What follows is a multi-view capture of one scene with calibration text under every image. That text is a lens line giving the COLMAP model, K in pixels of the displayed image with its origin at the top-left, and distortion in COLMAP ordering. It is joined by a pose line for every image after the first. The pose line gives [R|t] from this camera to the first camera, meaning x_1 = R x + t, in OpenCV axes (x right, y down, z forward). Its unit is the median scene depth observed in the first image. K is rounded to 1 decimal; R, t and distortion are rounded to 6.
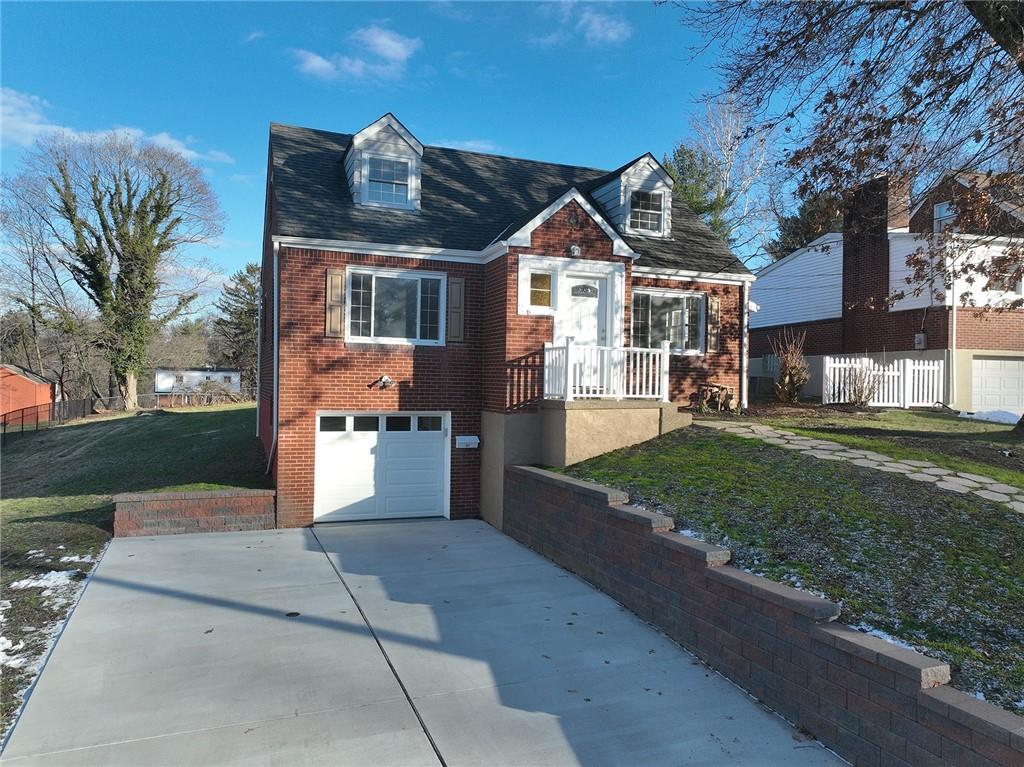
lens RADIAL K [[716.9, 0, 512.0], [0, 716.9, 383.5], [0, 0, 1]] dist [0.010879, 0.005666]
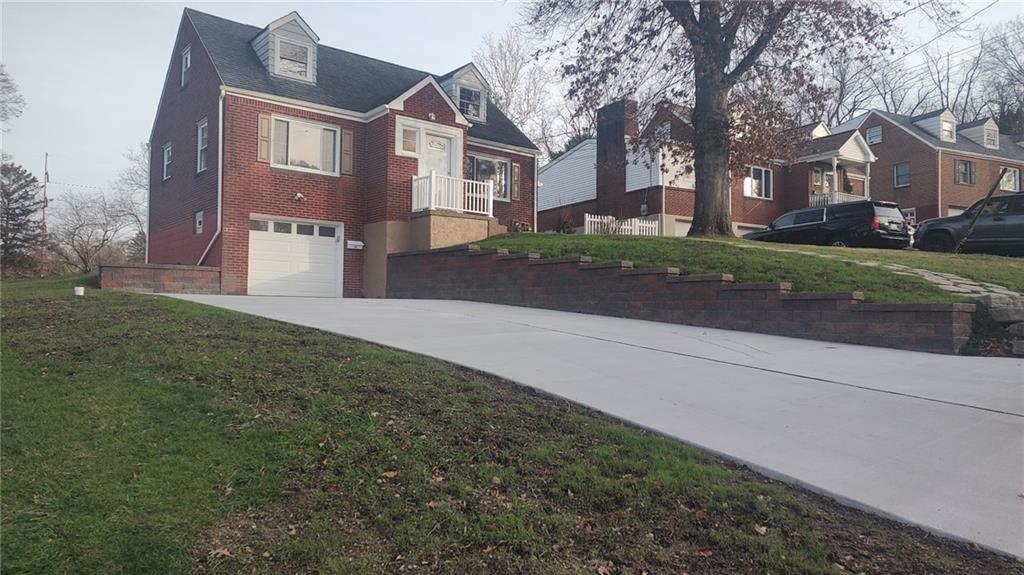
lens RADIAL K [[737.5, 0, 511.6], [0, 737.5, 289.4], [0, 0, 1]] dist [0.048545, -0.002226]
pose [[0.952757, 0.010104, 0.303565, -0.221624], [0.005214, 0.998755, -0.049607, 0.256047], [-0.303689, 0.048846, 0.951518, -0.513391]]
